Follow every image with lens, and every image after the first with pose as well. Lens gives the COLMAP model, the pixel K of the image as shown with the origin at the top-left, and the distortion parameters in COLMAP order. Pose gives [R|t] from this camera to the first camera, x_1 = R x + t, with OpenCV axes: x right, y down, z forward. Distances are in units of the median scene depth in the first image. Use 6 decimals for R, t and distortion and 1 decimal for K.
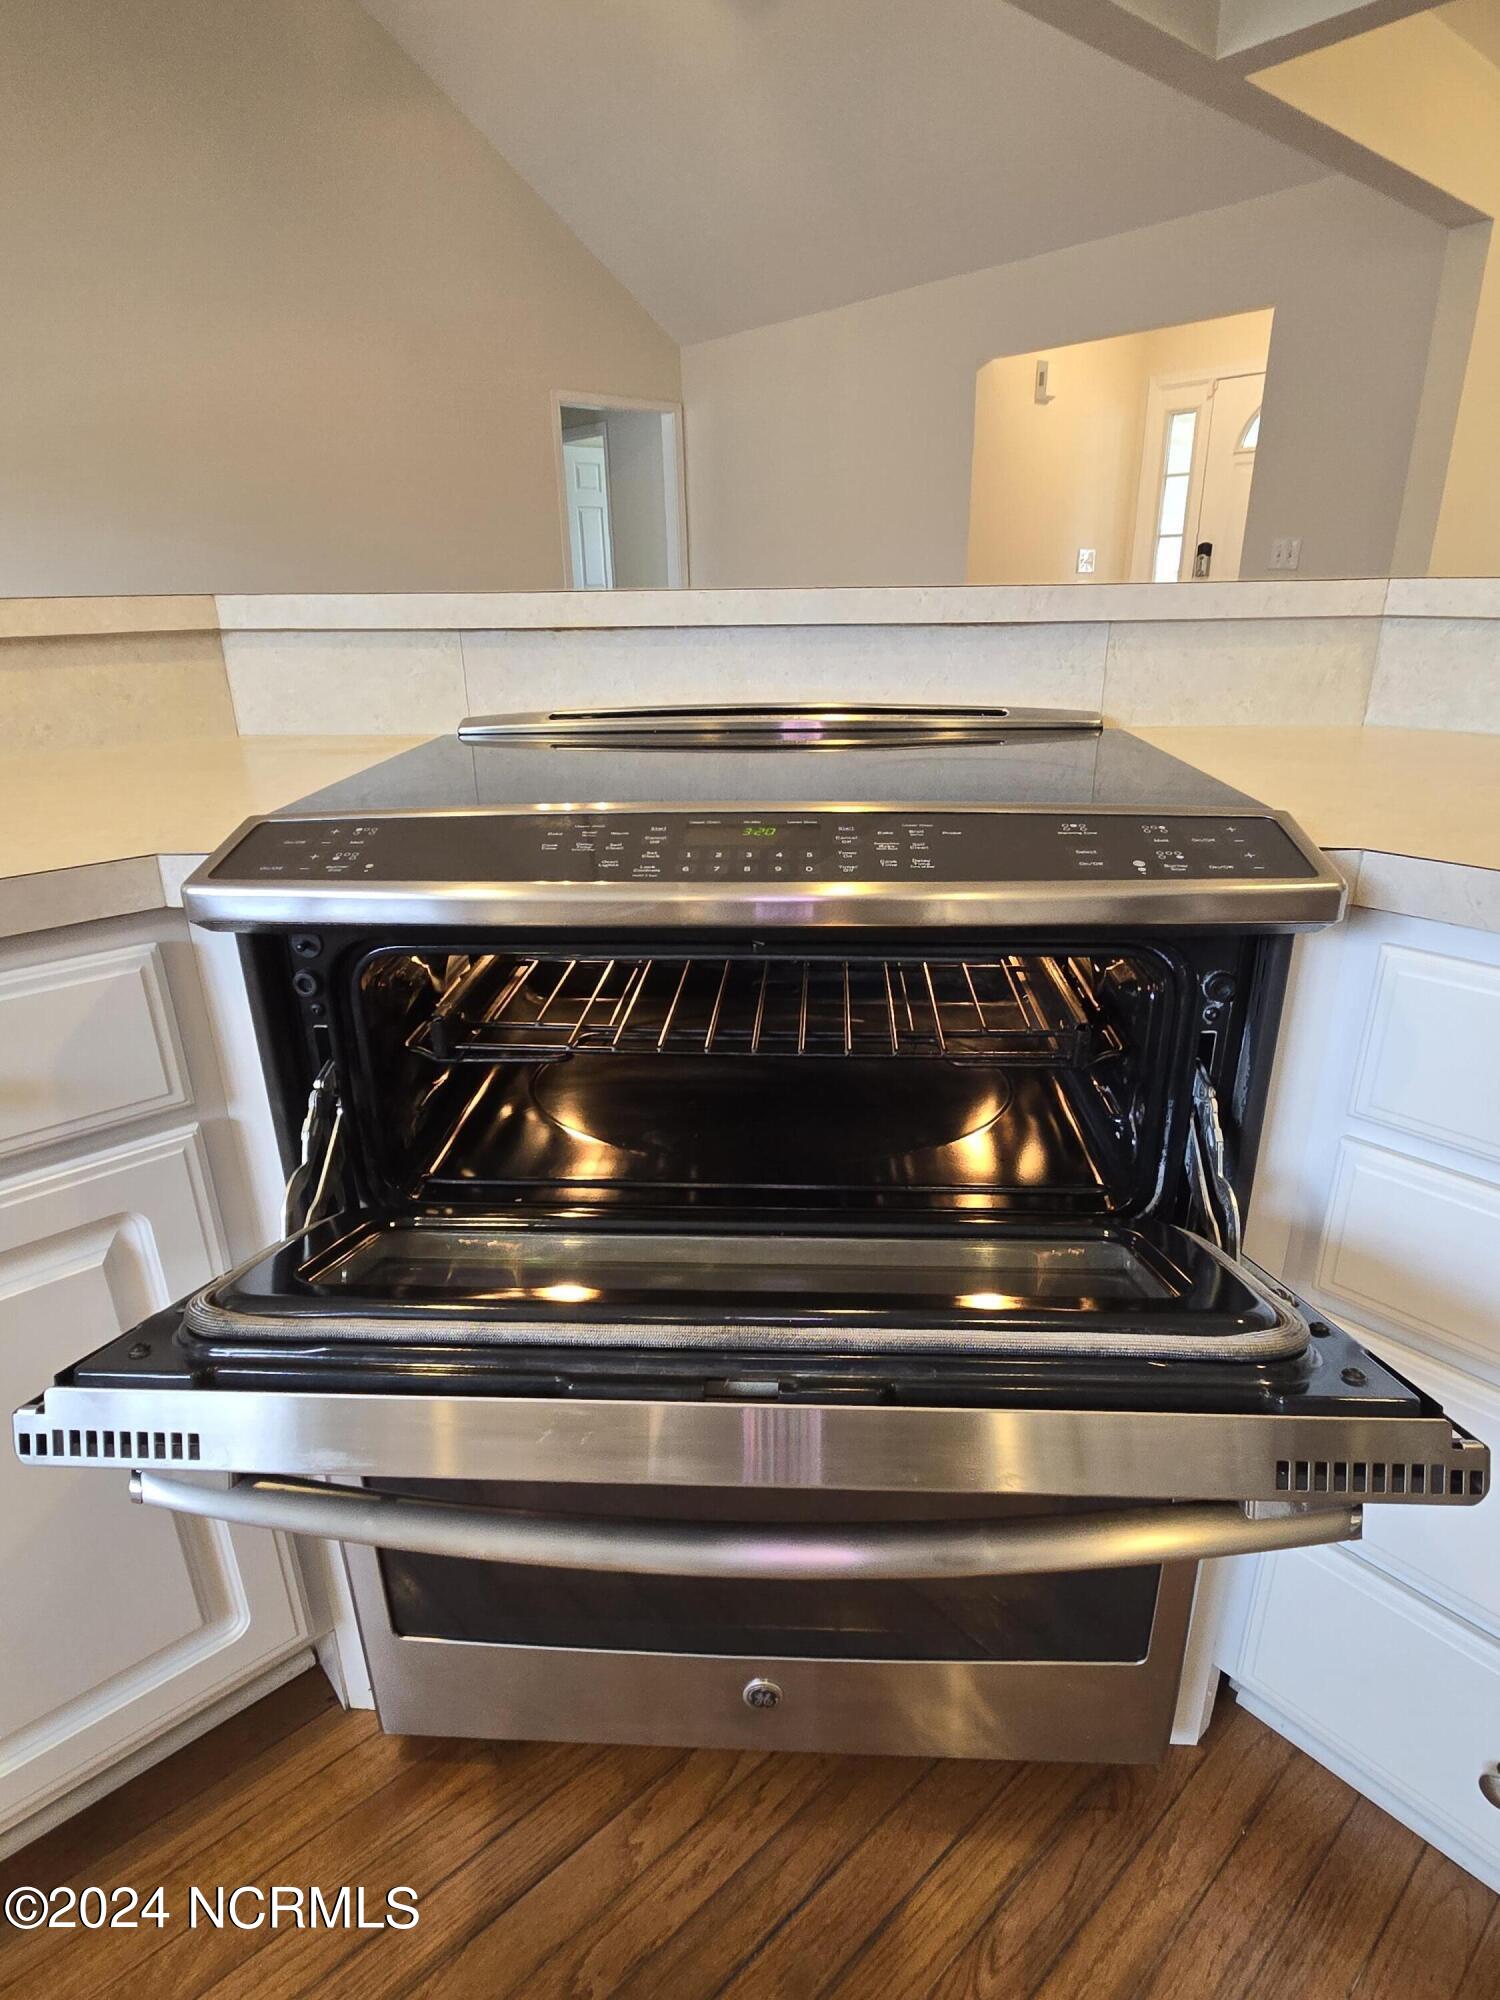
lens RADIAL K [[1092.2, 0, 748.7], [0, 1092.2, 1007.2], [0, 0, 1]] dist [-0.002412, 0.001024]
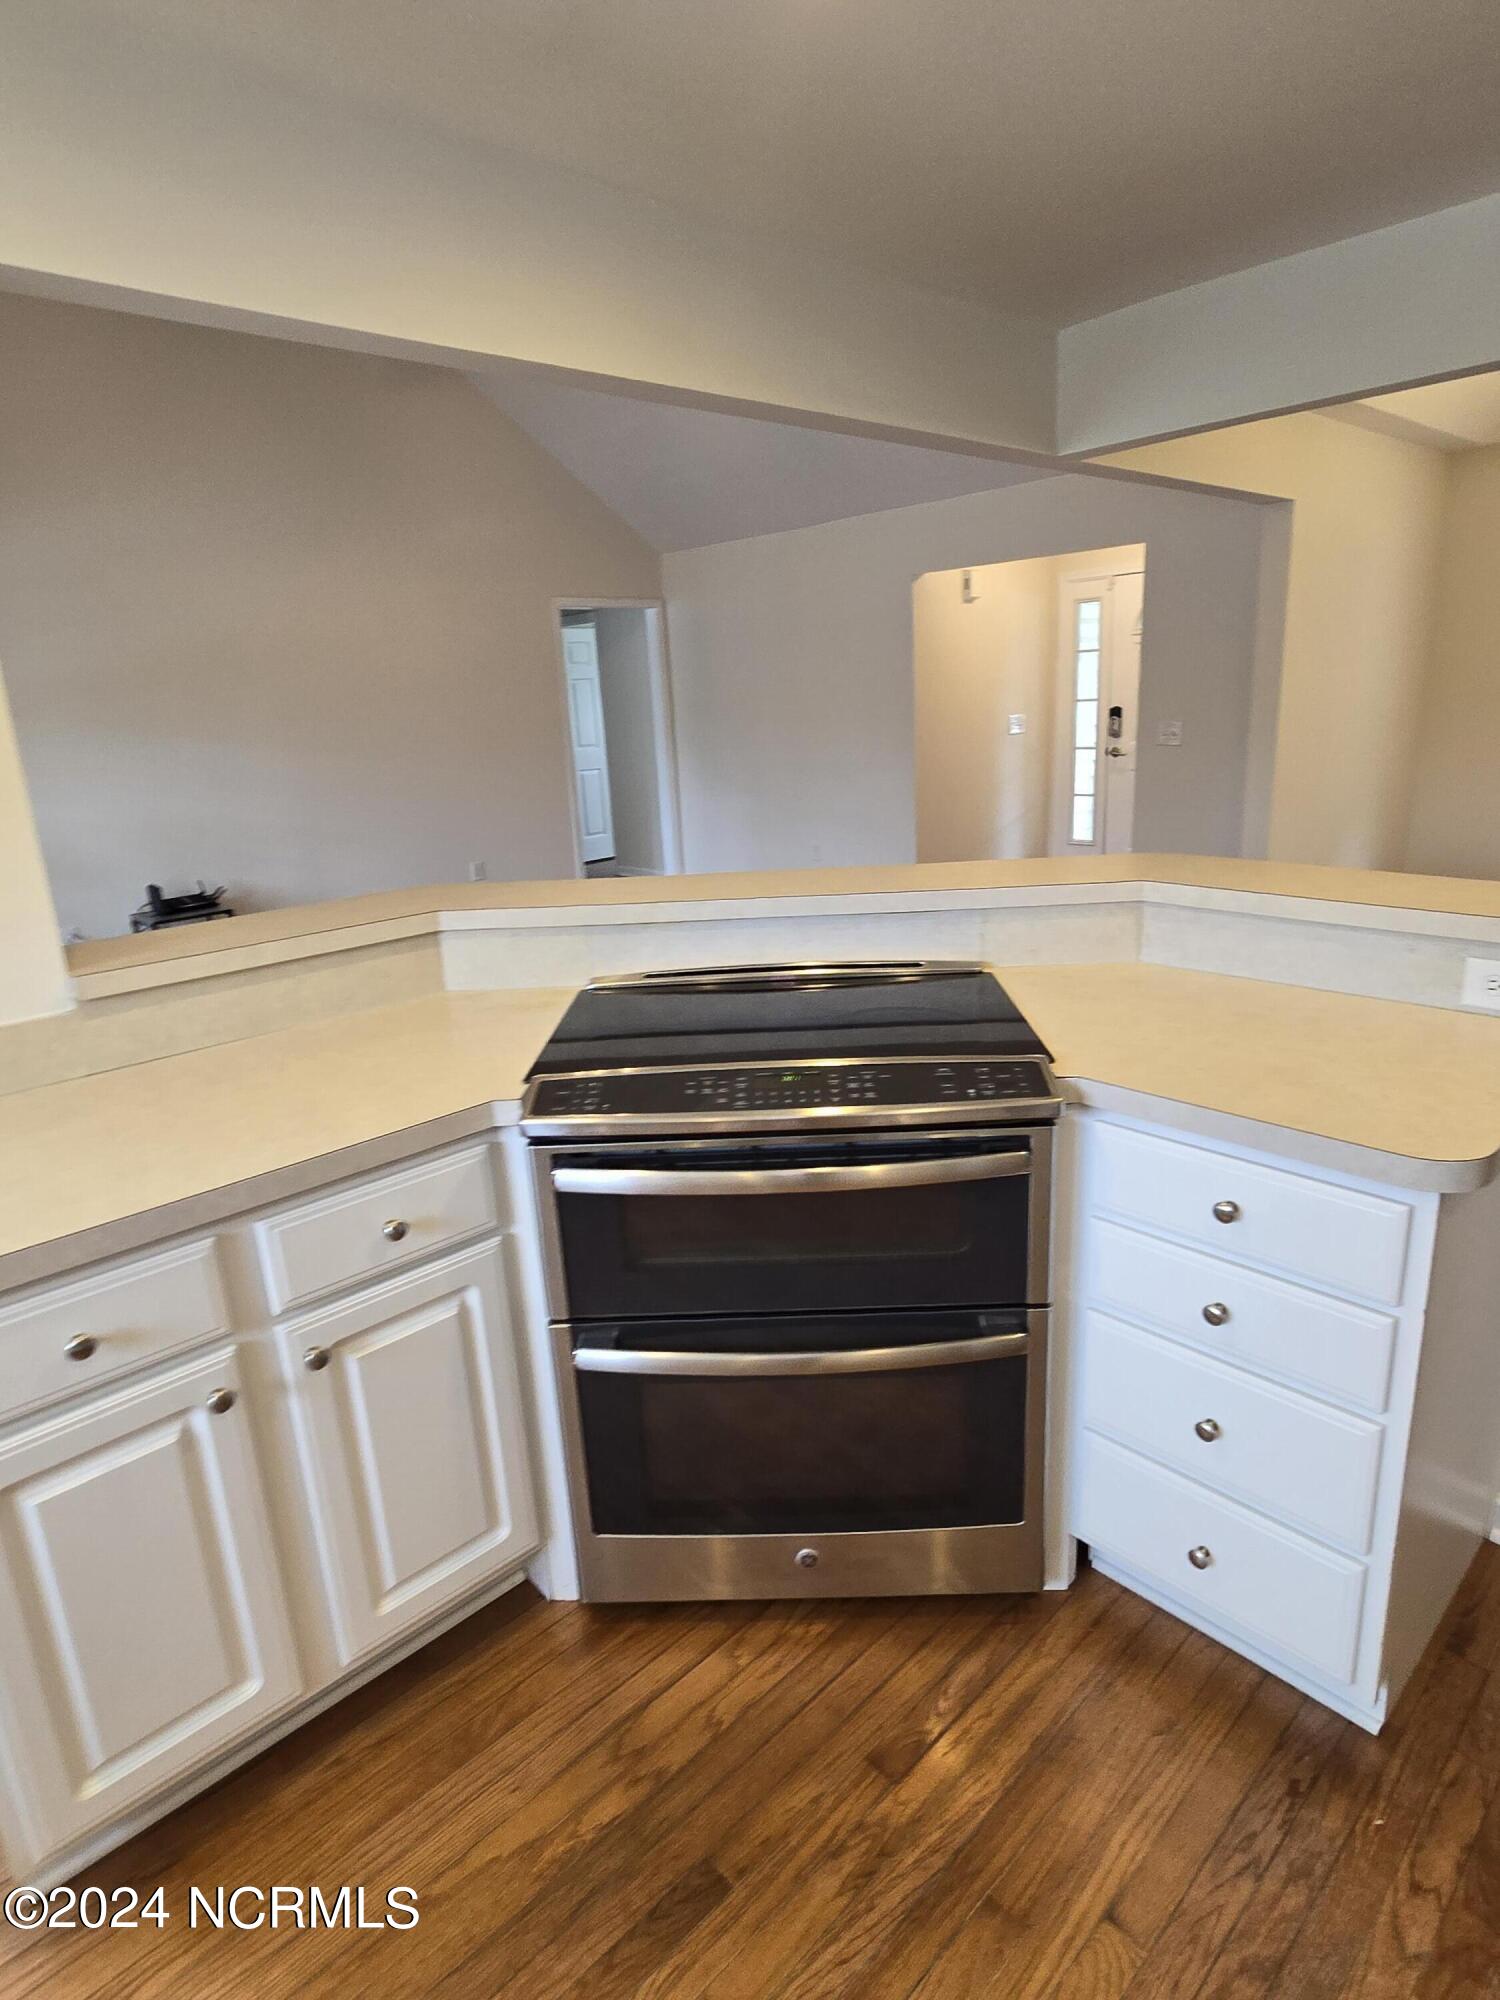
lens RADIAL K [[1083.8, 0, 756.5], [0, 1083.8, 988.7], [0, 0, 1]] dist [-0.015503, 0.000139]
pose [[0.998850, -0.039090, 0.027766, -0.073253], [0.041972, 0.992799, -0.112194, -0.072021], [-0.023180, 0.113231, 0.993298, -0.724444]]
